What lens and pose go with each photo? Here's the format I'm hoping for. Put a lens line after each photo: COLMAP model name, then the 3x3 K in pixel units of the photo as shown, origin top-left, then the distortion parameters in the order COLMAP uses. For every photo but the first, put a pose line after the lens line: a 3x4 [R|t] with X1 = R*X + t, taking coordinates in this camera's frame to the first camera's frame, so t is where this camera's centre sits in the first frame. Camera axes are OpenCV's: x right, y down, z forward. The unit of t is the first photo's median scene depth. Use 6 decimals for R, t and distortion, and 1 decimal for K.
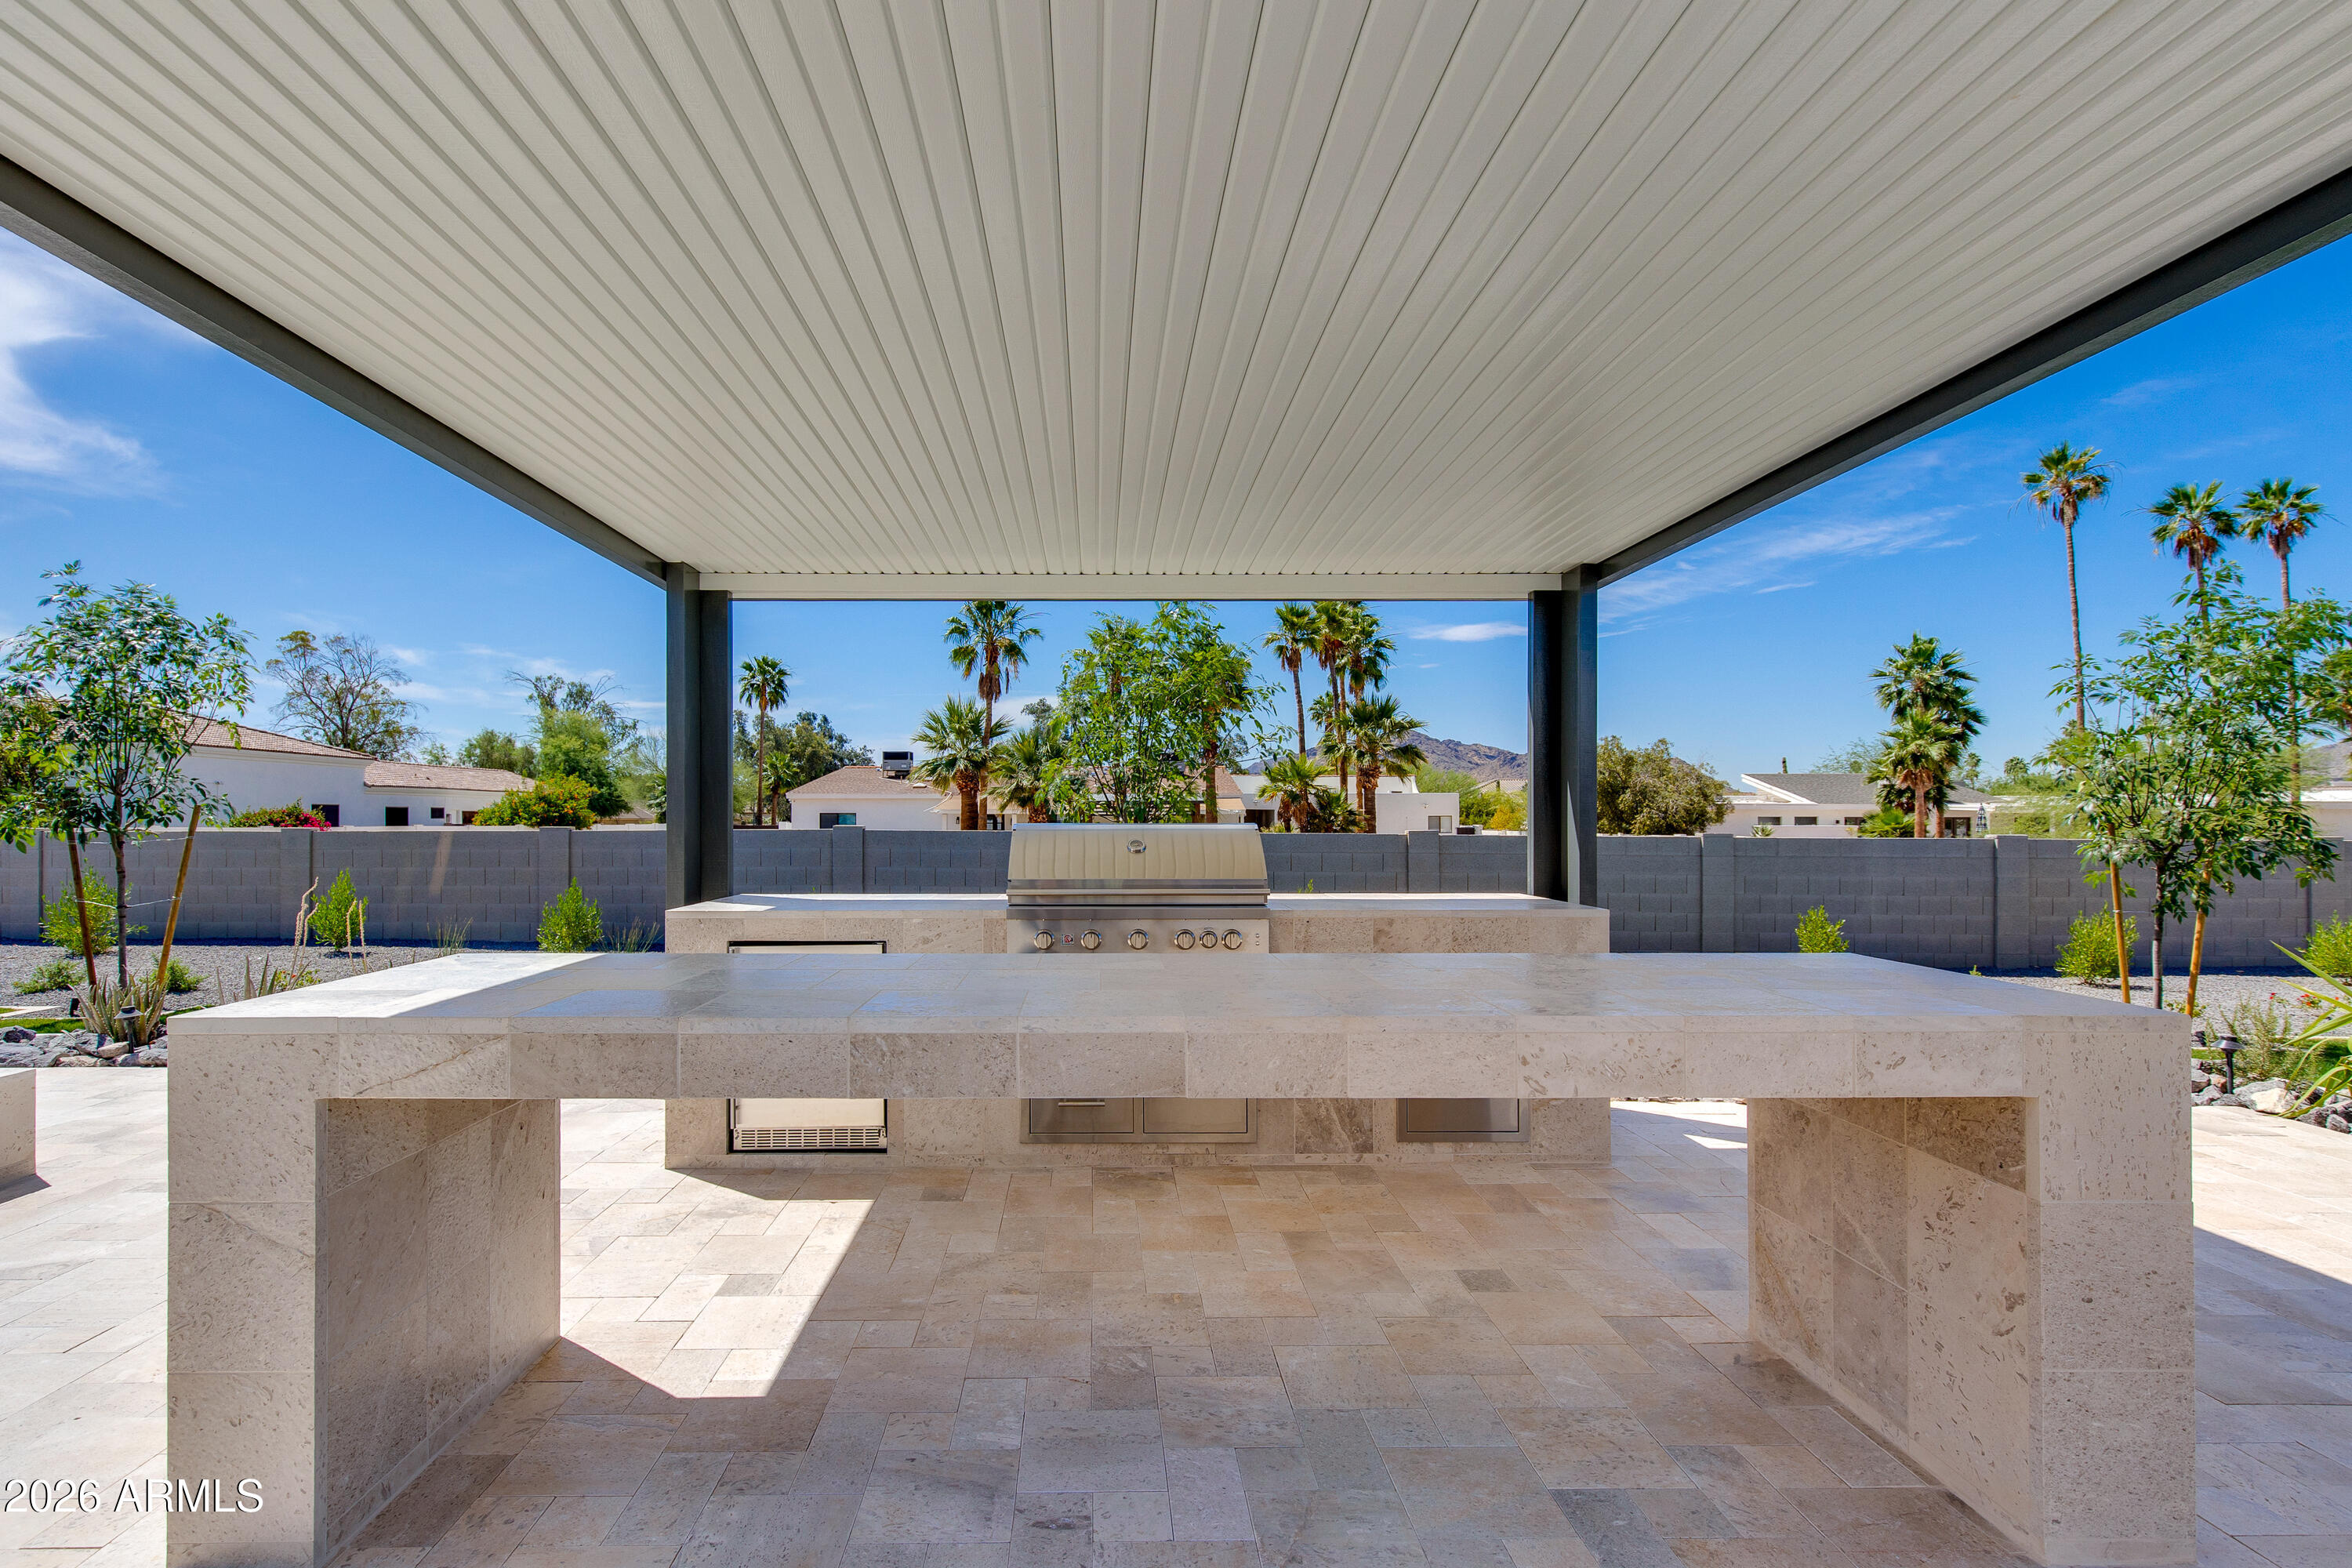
lens RADIAL K [[1124.5, 0, 1107.5], [0, 1124.5, 799.7], [0, 0, 1]] dist [0.010264, -0.001524]
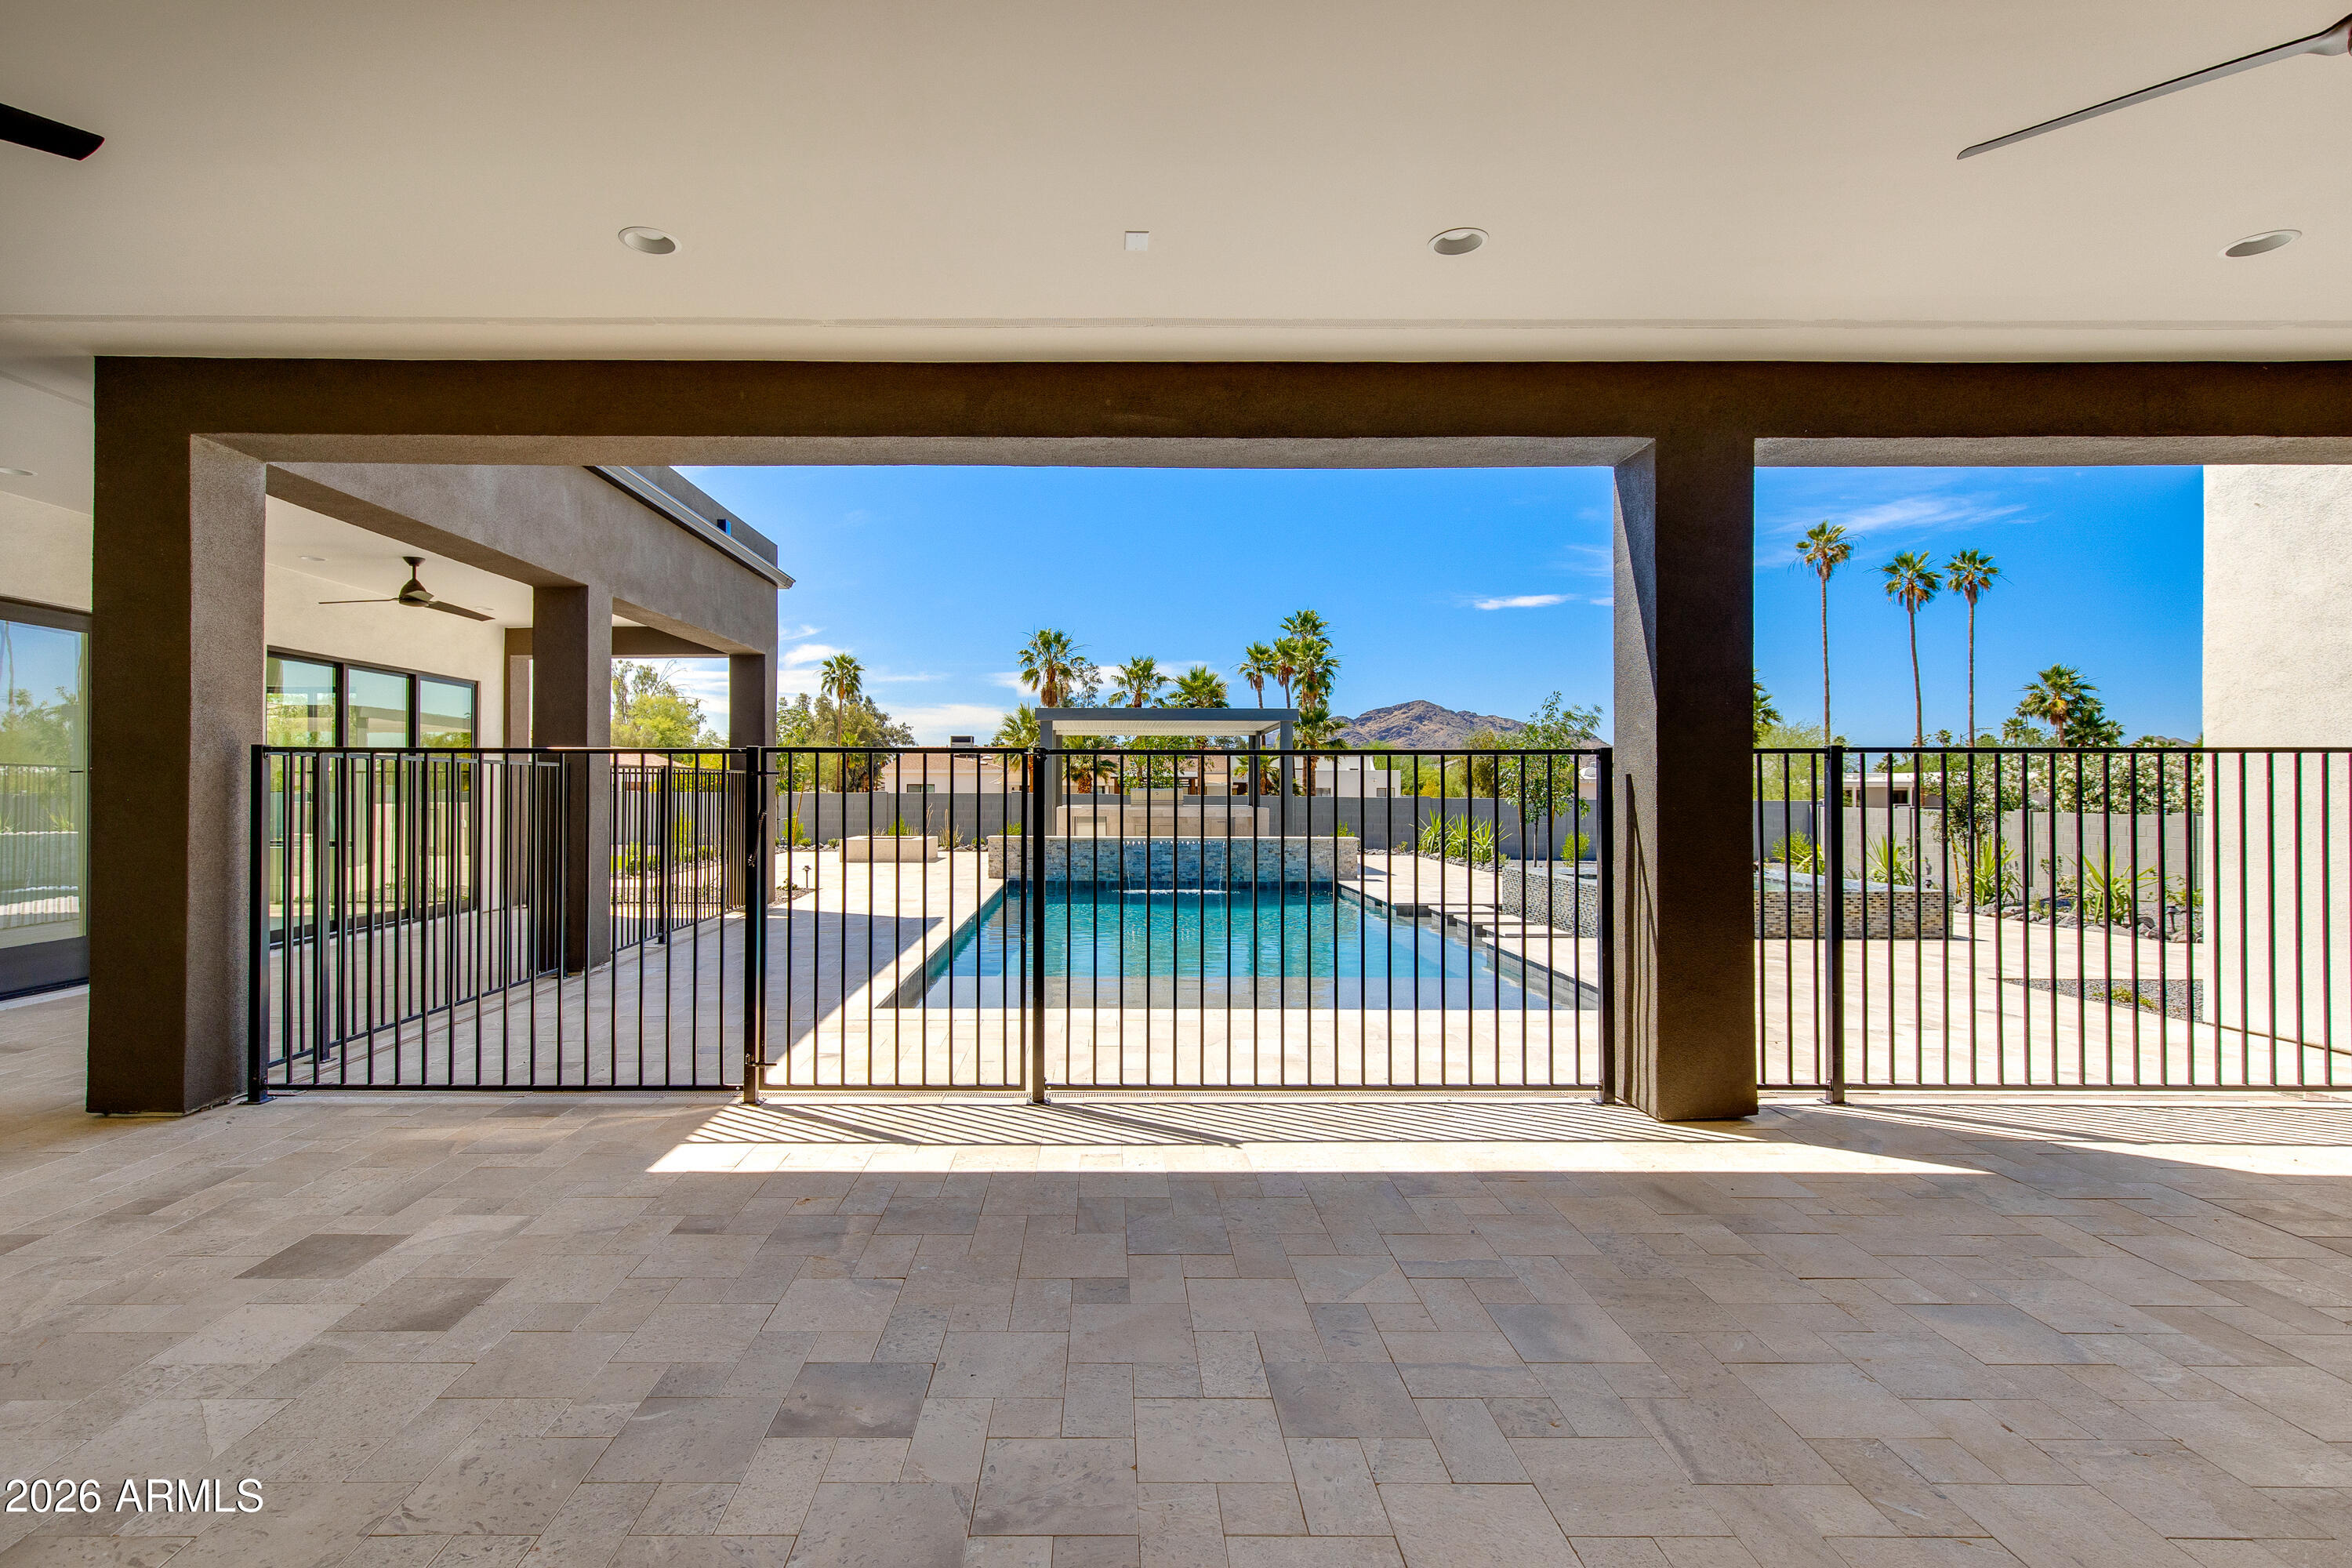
lens RADIAL K [[1124.5, 0, 1118.3], [0, 1124.5, 781.4], [0, 0, 1]] dist [0.010264, -0.001524]
pose [[0.999991, 0.004242, -0.000808, -0.013712], [-0.004235, 0.999957, 0.008254, -0.004480], [0.000843, -0.008250, 0.999966, -0.403438]]
